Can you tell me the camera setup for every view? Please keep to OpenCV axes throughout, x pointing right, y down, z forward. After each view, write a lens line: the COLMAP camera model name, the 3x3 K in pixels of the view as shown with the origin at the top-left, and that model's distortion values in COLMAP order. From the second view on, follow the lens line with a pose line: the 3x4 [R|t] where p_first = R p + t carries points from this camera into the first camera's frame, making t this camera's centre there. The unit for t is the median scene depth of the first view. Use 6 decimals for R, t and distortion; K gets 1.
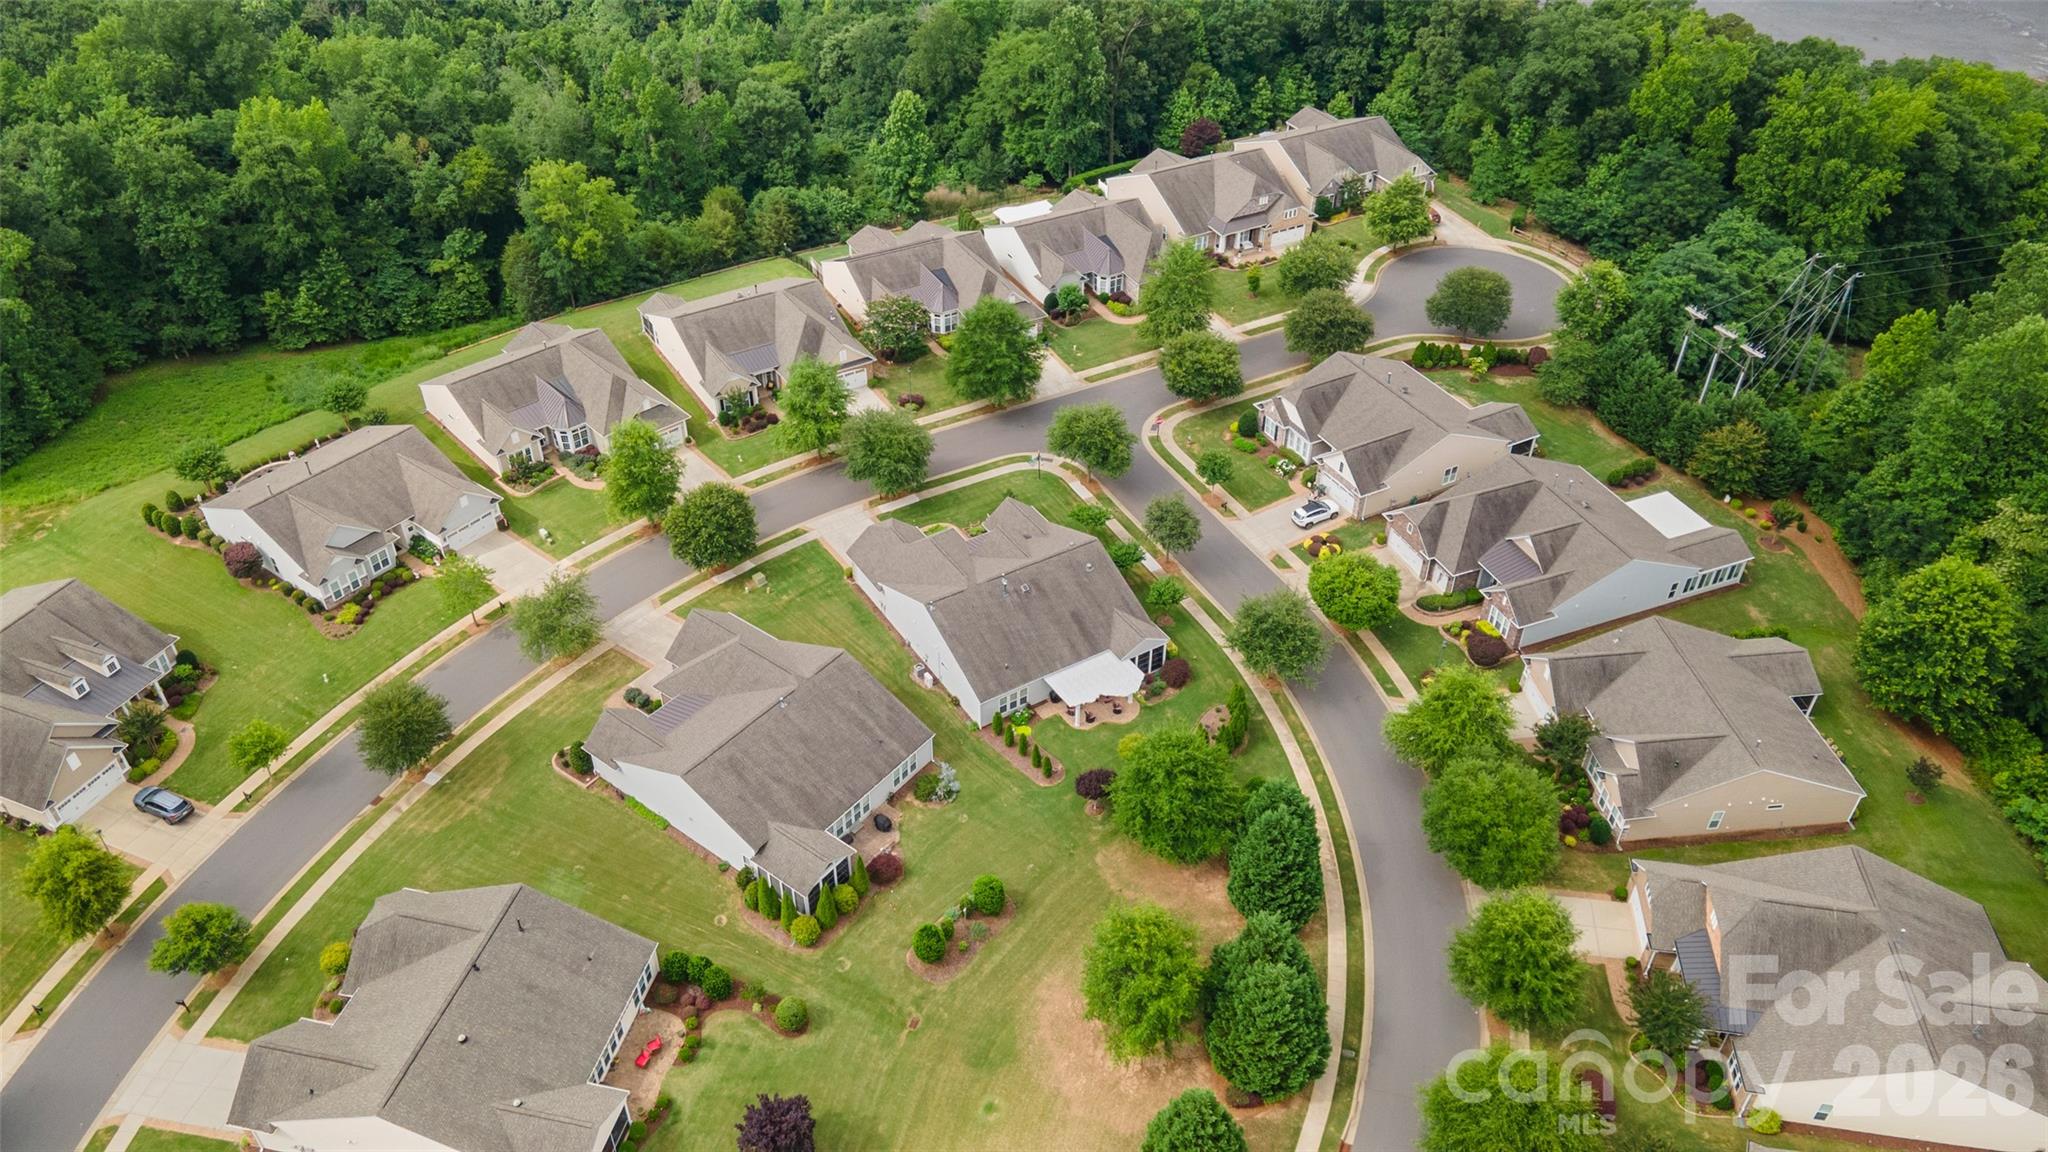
lens RADIAL K [[1490.9, 0, 1022.1], [0, 1490.9, 567.7], [0, 0, 1]] dist [0.013453, 0.051851]
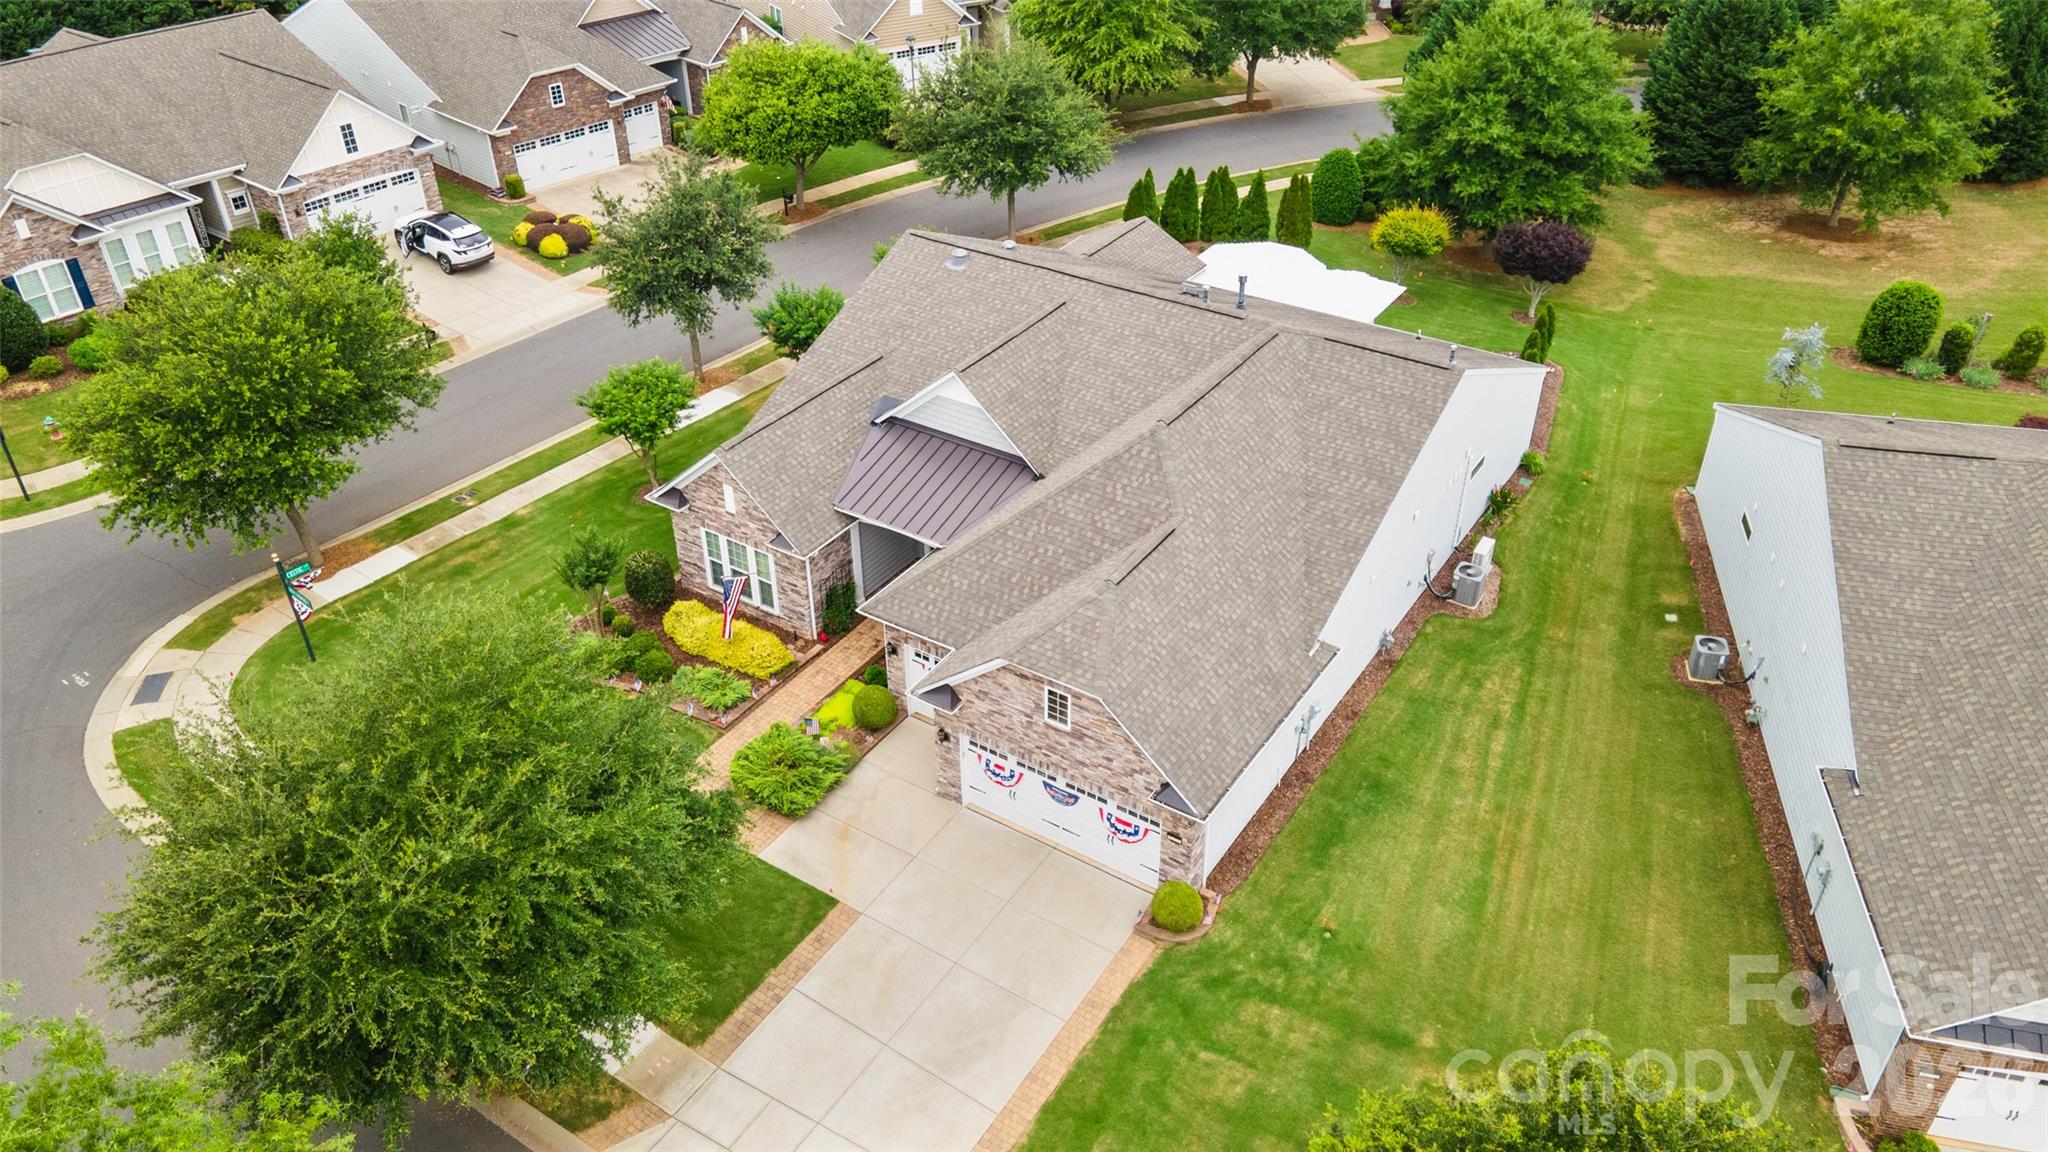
lens RADIAL K [[1490.9, 0, 1022.1], [0, 1490.9, 567.7], [0, 0, 1]] dist [0.013453, 0.051851]
pose [[-0.416557, -0.515363, 0.748920, -0.231840], [0.567840, 0.495835, 0.657043, -0.172441], [-0.709956, 0.698963, 0.086100, 0.895072]]
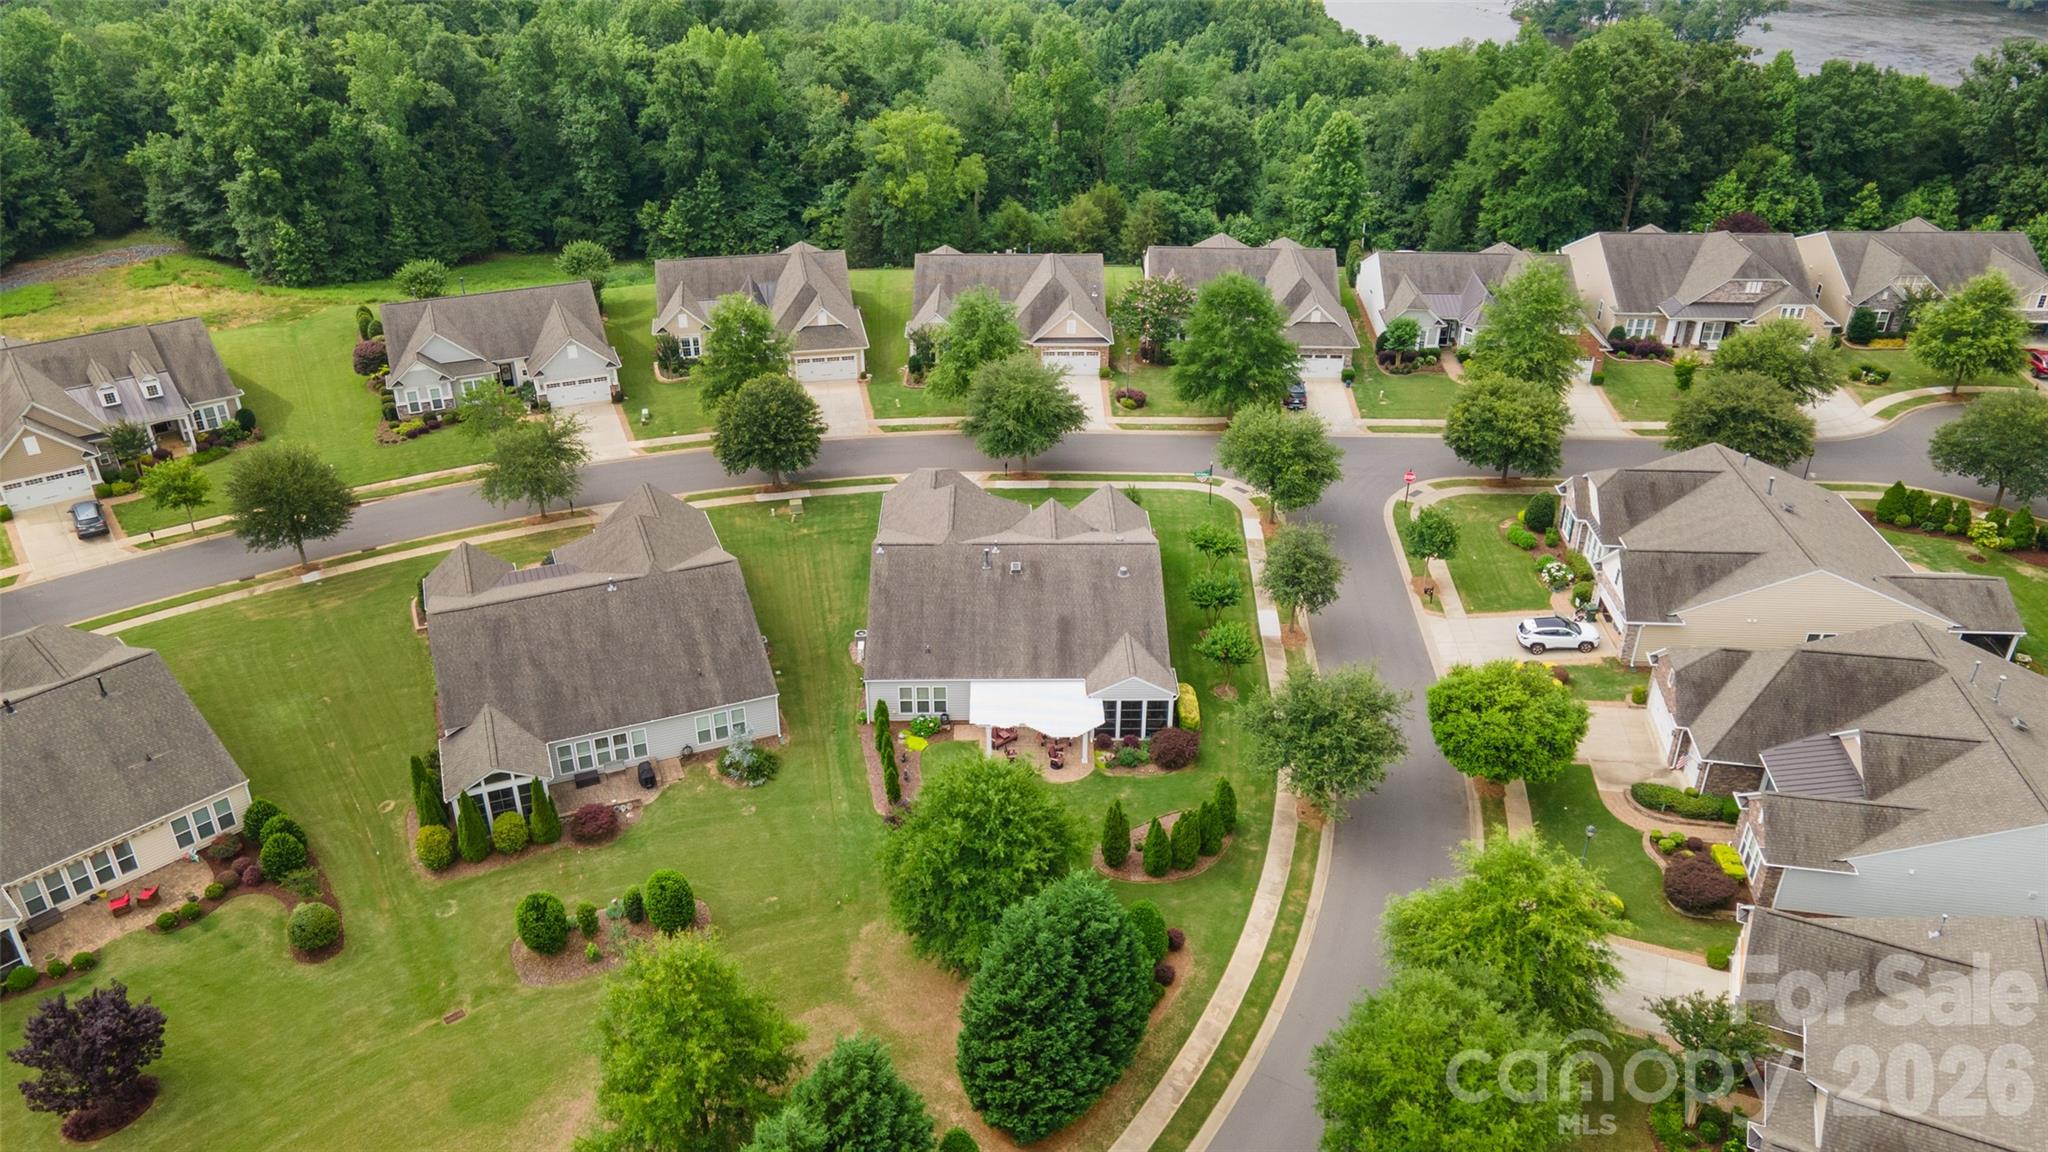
lens RADIAL K [[1490.9, 0, 1022.1], [0, 1490.9, 567.7], [0, 0, 1]] dist [0.013453, 0.051851]
pose [[0.855614, 0.250165, -0.453148, 0.278833], [-0.318476, 0.944559, -0.079880, 0.059672], [0.408042, 0.212663, 0.887849, 0.320469]]
